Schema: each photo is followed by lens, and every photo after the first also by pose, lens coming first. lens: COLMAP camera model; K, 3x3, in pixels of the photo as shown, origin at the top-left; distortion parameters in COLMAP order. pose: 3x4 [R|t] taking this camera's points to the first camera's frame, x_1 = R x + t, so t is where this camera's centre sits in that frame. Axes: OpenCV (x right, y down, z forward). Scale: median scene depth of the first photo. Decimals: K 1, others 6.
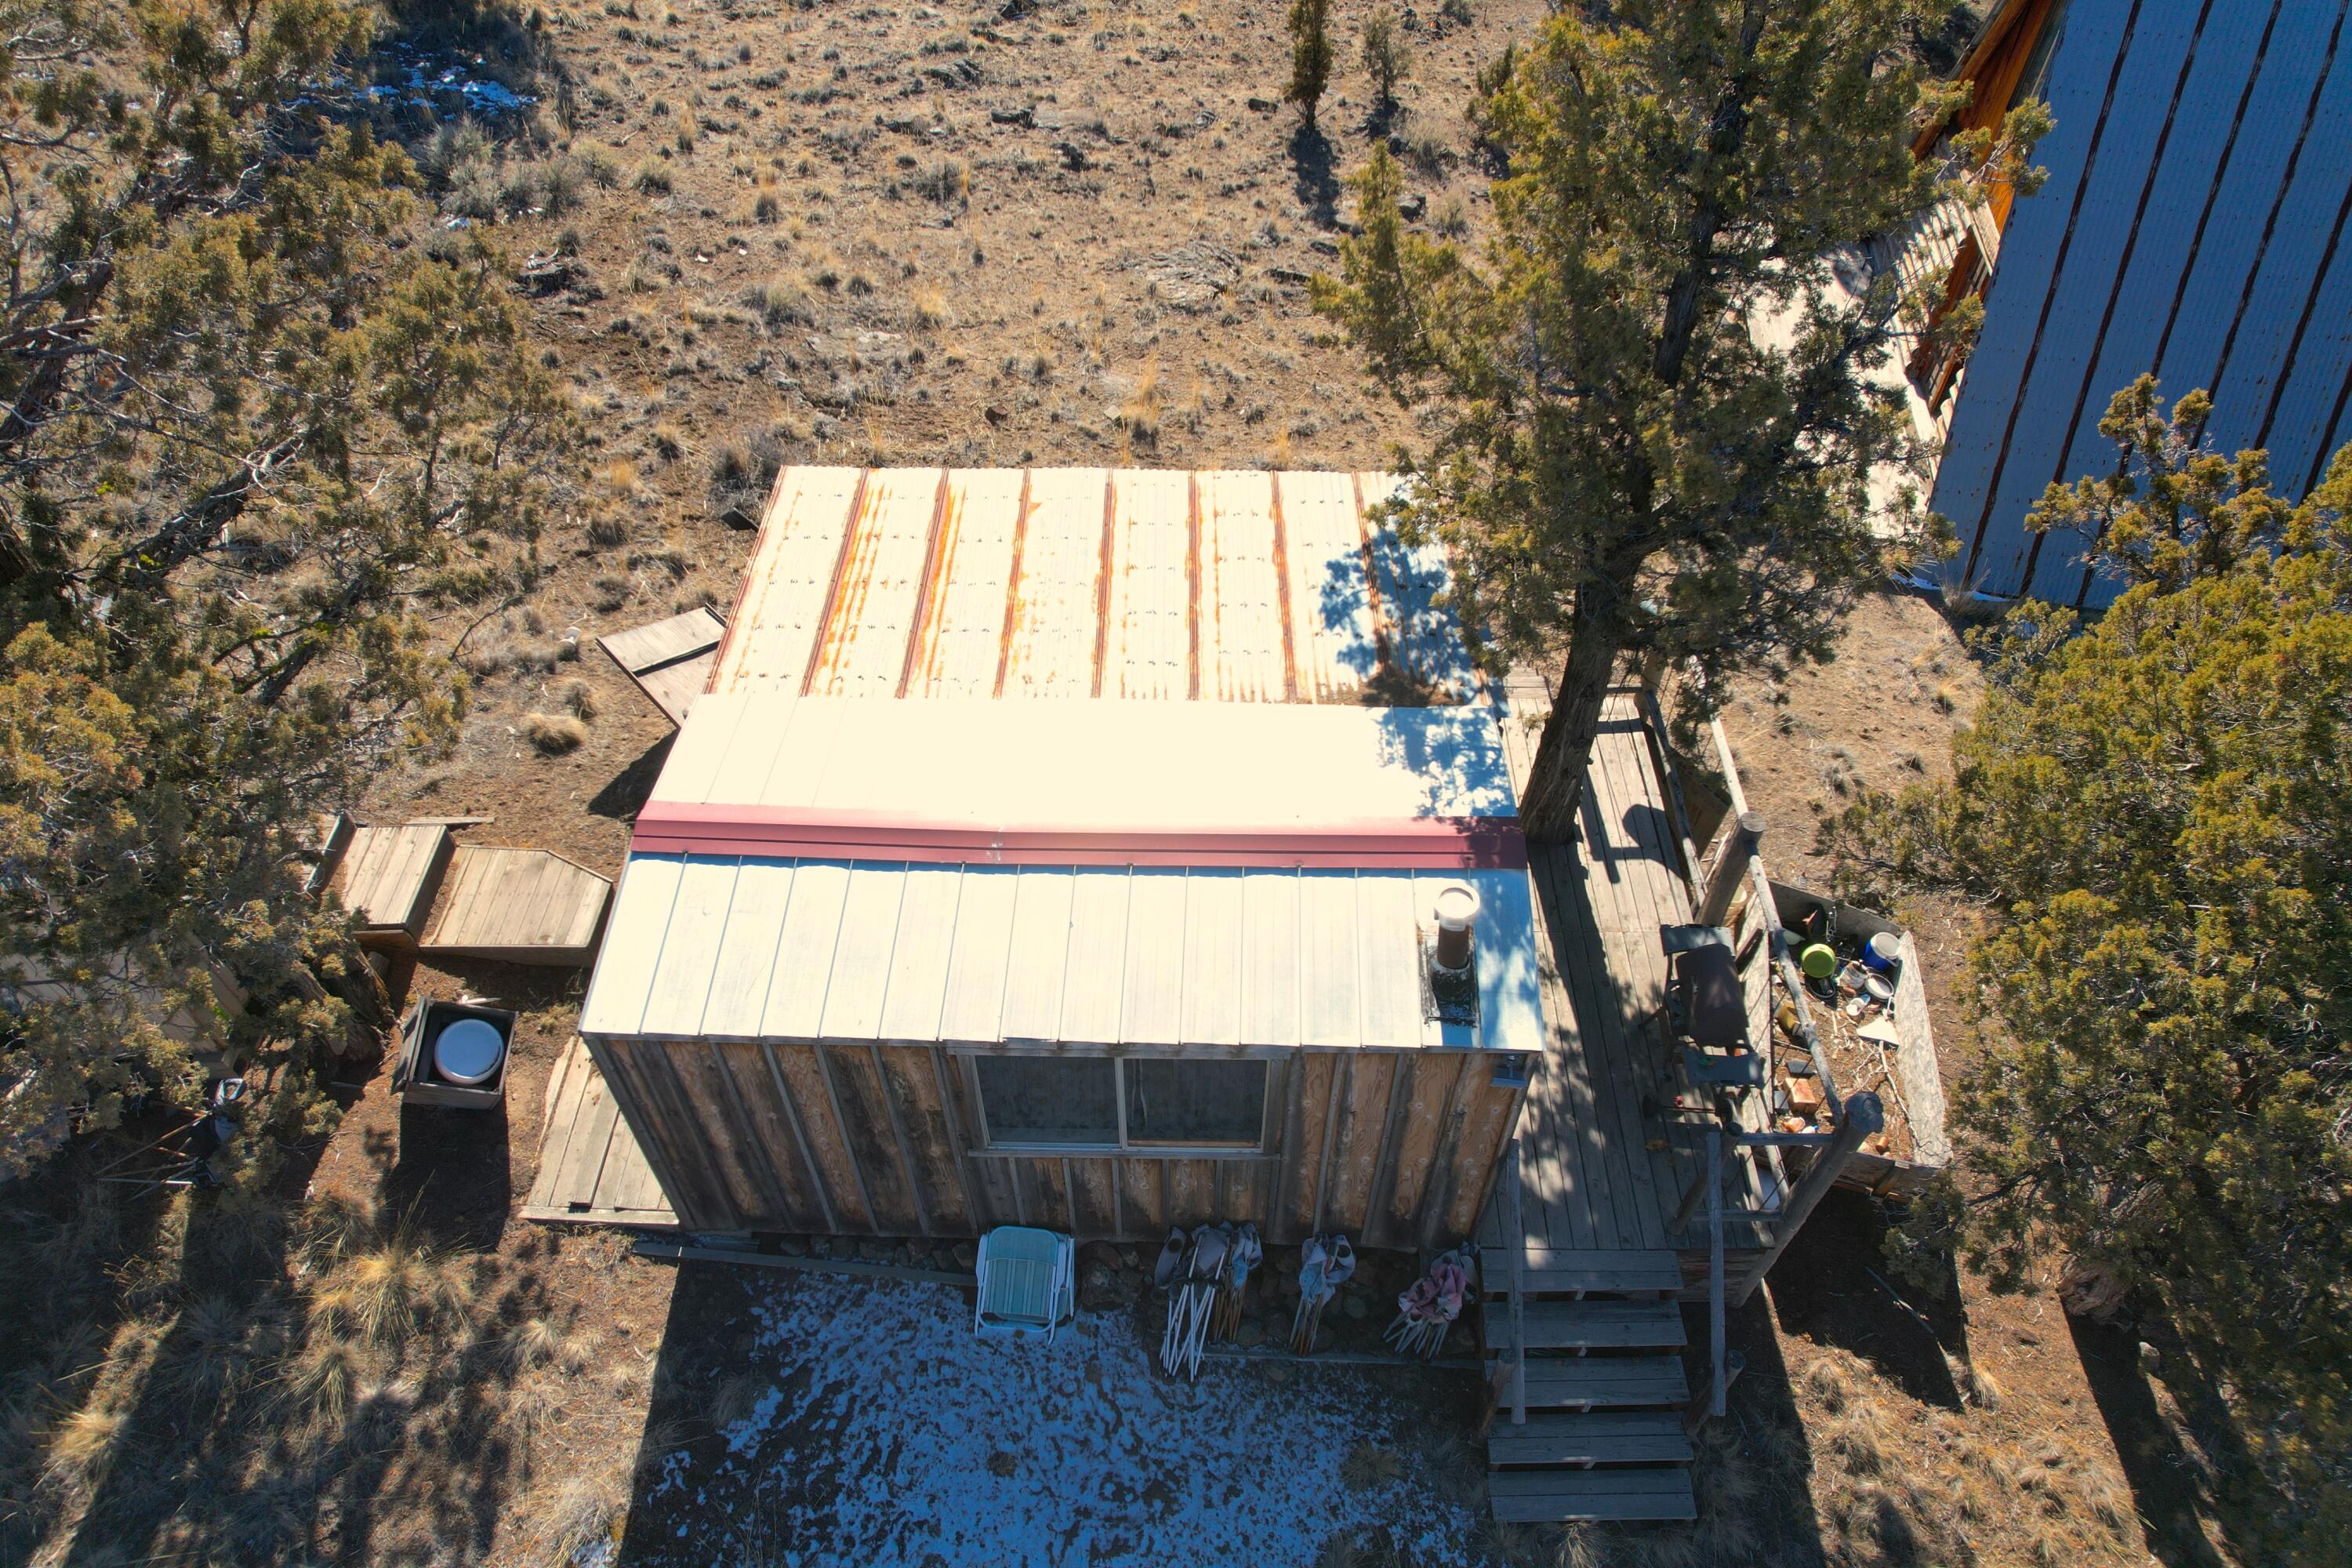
lens RADIAL K [[1500.2, 0, 1177.8], [0, 1500.2, 785.6], [0, 0, 1]] dist [-0.067241, 0.061958]
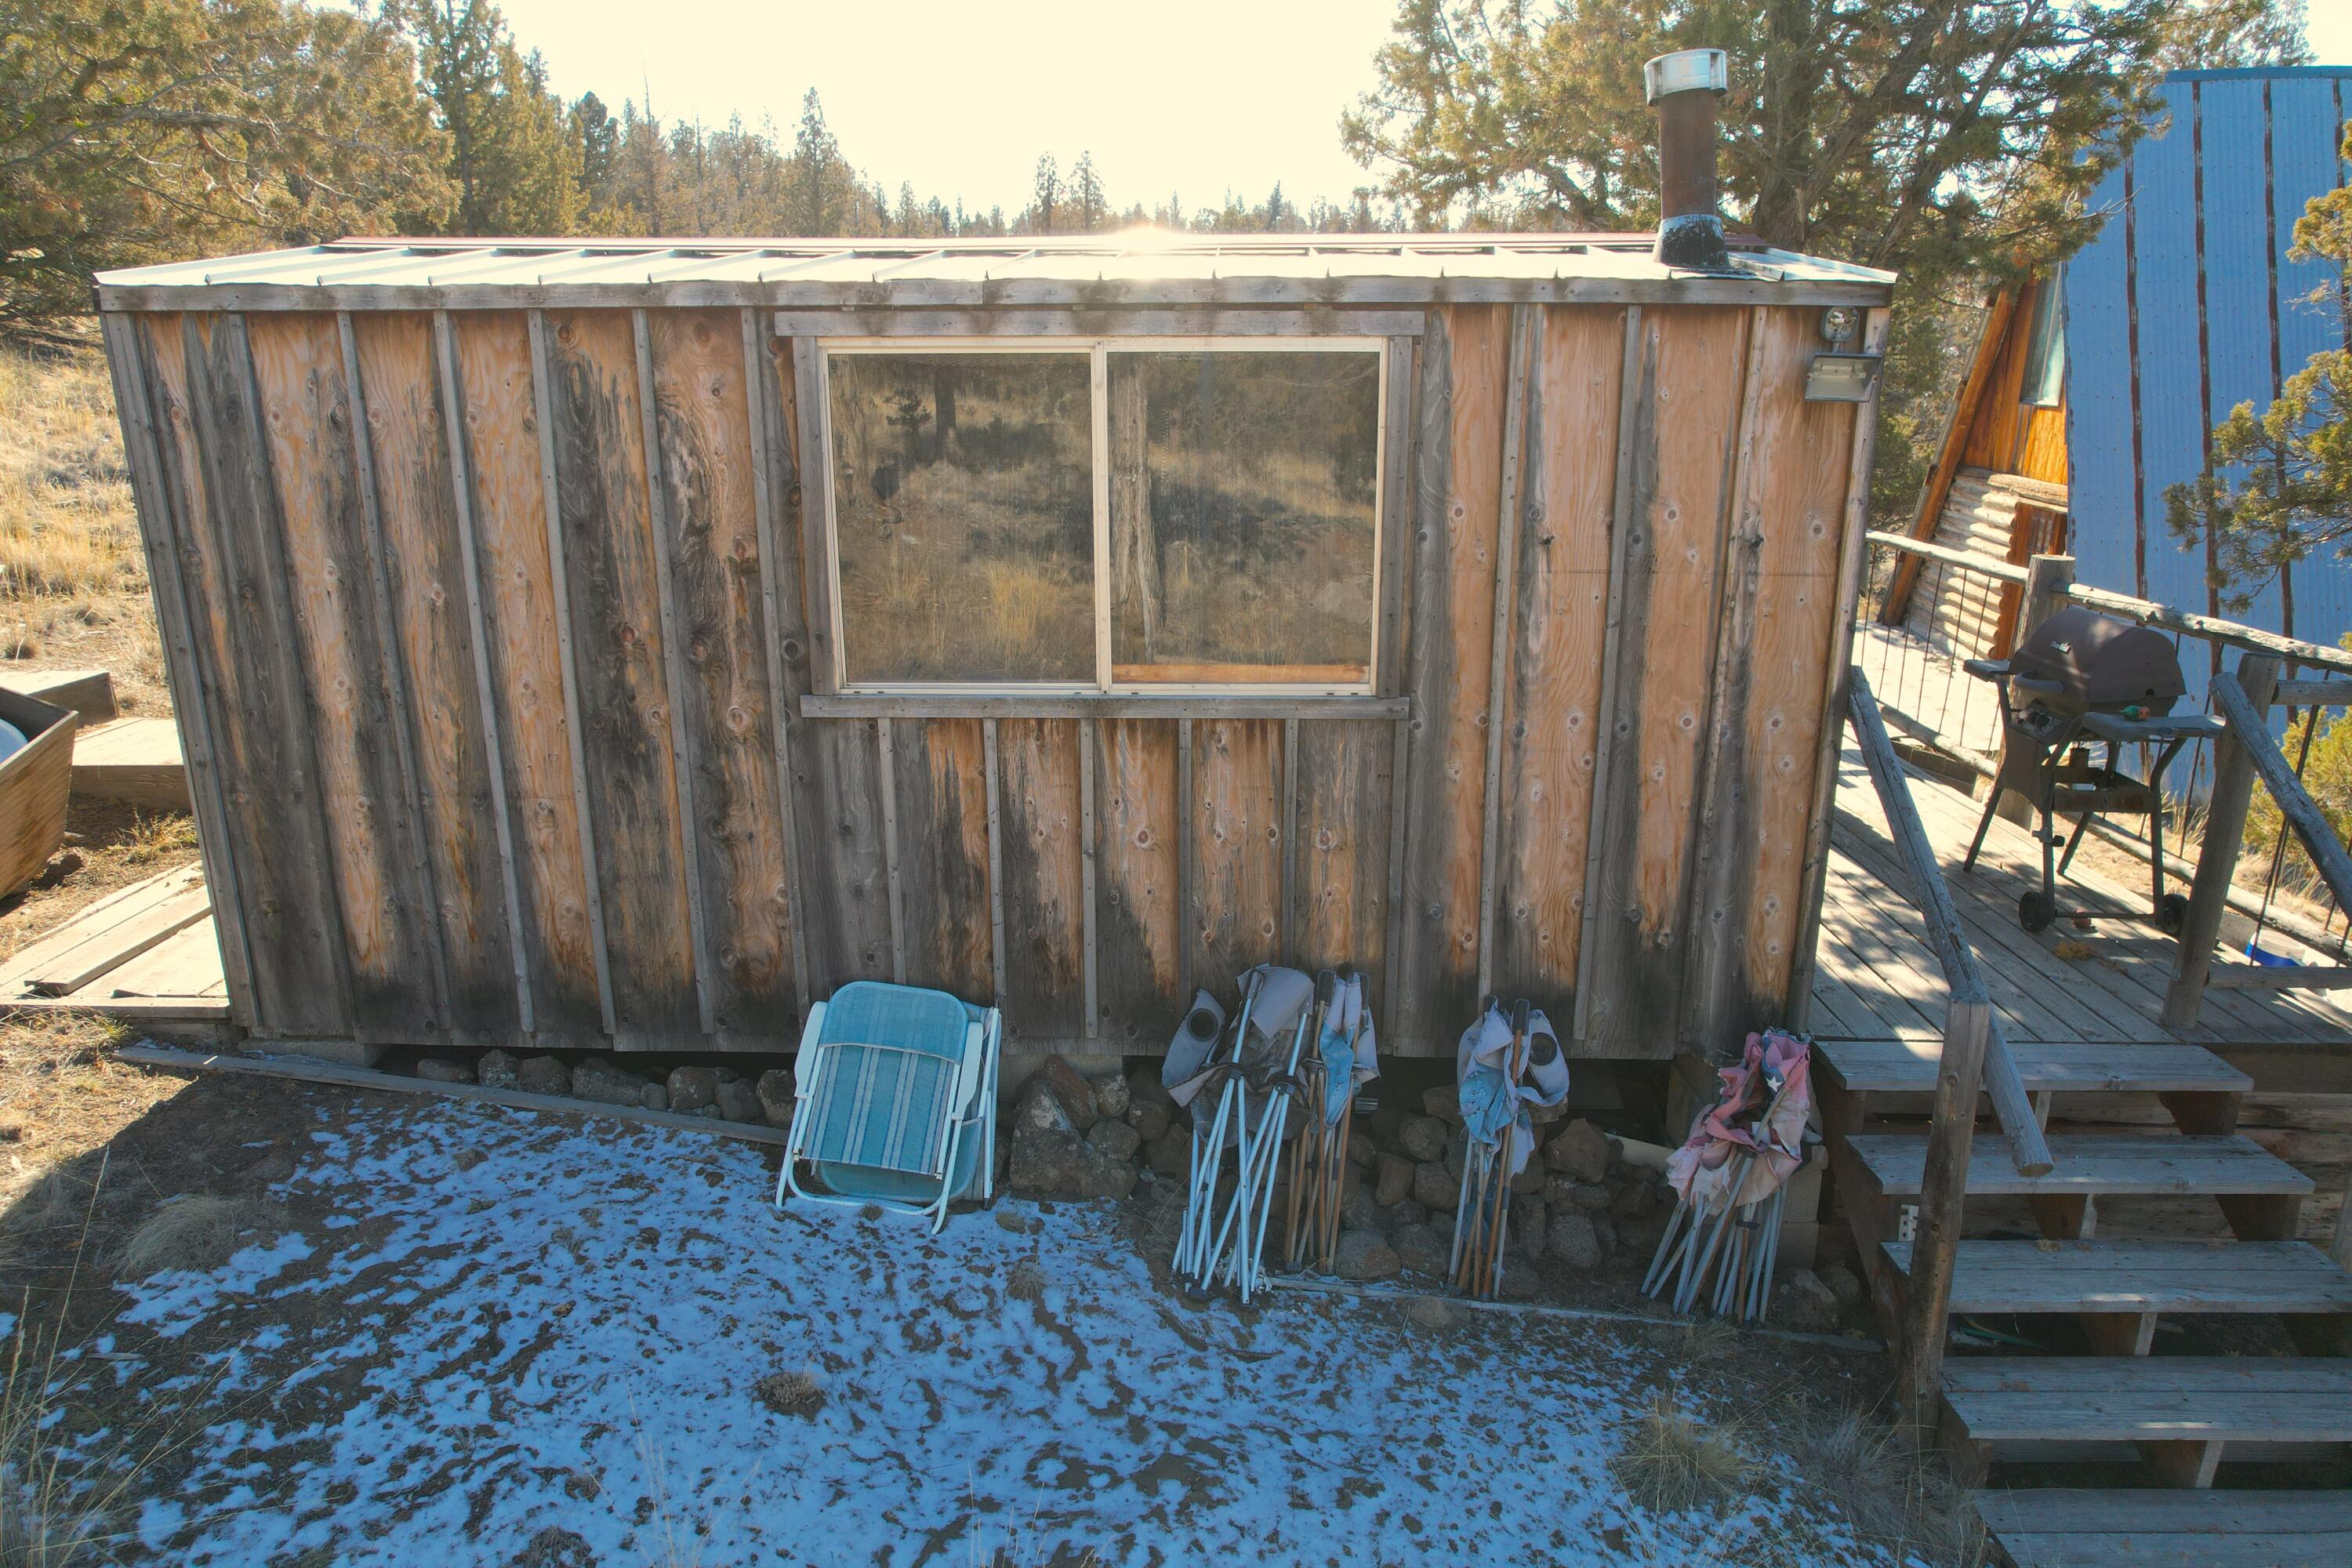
lens RADIAL K [[1500.2, 0, 1177.3], [0, 1500.2, 778.2], [0, 0, 1]] dist [-0.067241, 0.061958]
pose [[0.999985, -0.004131, 0.003523, -0.012265], [0.005357, 0.856348, -0.516371, 0.508574], [-0.000884, 0.516382, 0.856358, 0.546314]]
